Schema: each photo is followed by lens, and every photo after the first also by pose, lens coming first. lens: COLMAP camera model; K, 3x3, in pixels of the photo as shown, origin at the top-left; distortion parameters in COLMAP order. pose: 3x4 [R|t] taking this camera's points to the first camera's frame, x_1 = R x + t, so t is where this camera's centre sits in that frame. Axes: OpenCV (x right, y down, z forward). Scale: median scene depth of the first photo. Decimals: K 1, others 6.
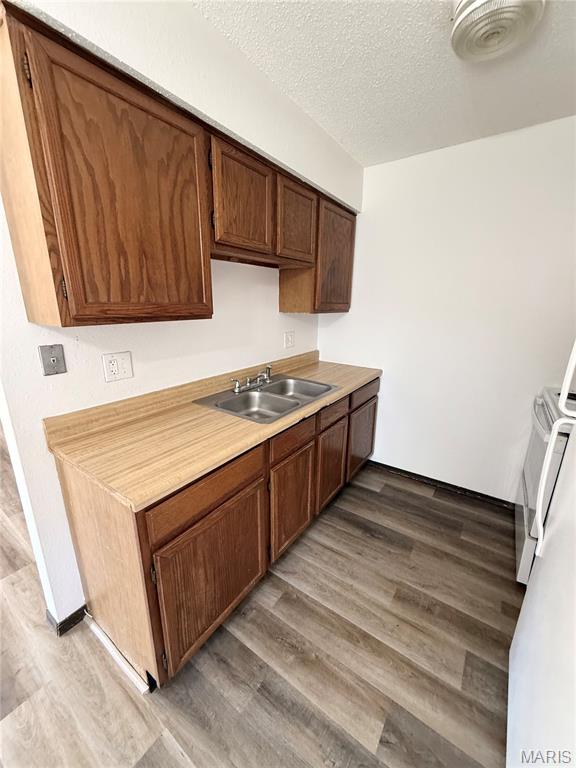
lens RADIAL K [[305.1, 0, 287.3], [0, 305.1, 383.5], [0, 0, 1]] dist [-0.000623, -0.000144]
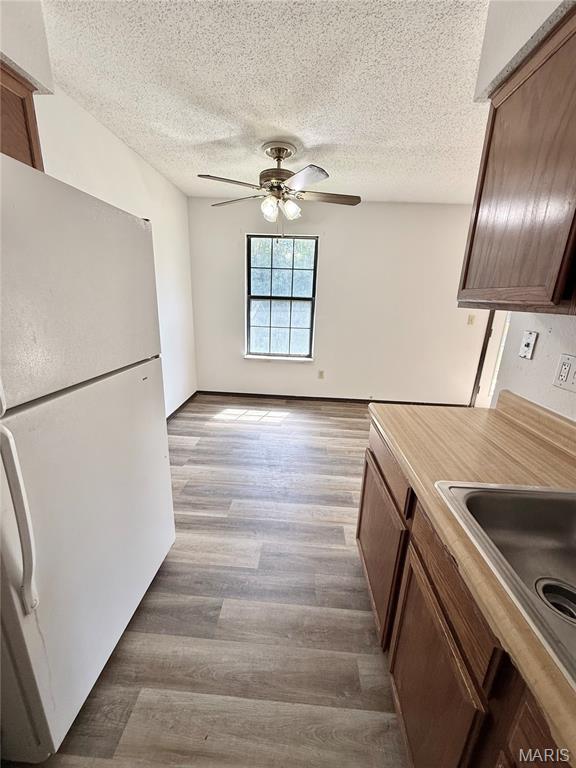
lens RADIAL K [[305.1, 0, 287.3], [0, 305.1, 383.5], [0, 0, 1]] dist [-0.000623, -0.000144]
pose [[-0.844608, 0.112923, -0.523340, 0.505900], [-0.177981, 0.862688, 0.473385, -0.288411], [0.504935, 0.492969, -0.708535, 1.254577]]
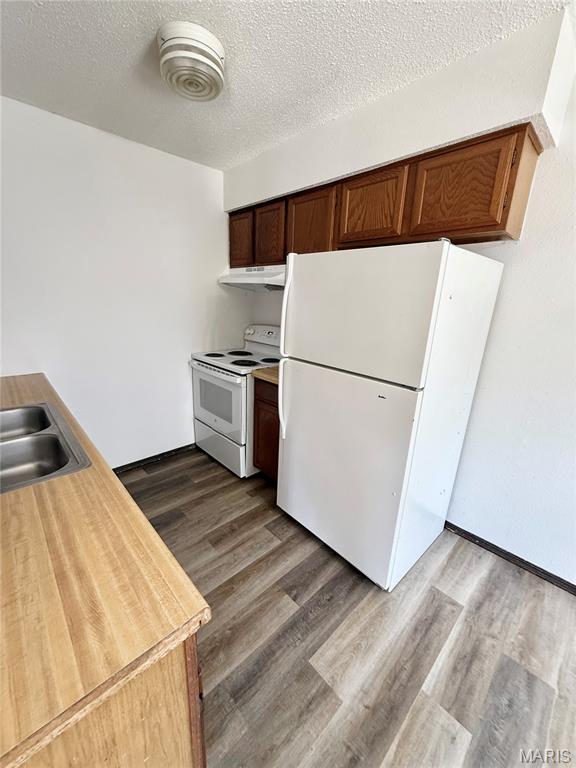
lens RADIAL K [[305.1, 0, 287.3], [0, 305.1, 383.5], [0, 0, 1]] dist [-0.000623, -0.000144]
pose [[0.195832, -0.266337, 0.943777, -0.617471], [0.220084, 0.949797, 0.222369, -0.106001], [-0.955622, 0.164164, 0.244617, 0.393187]]
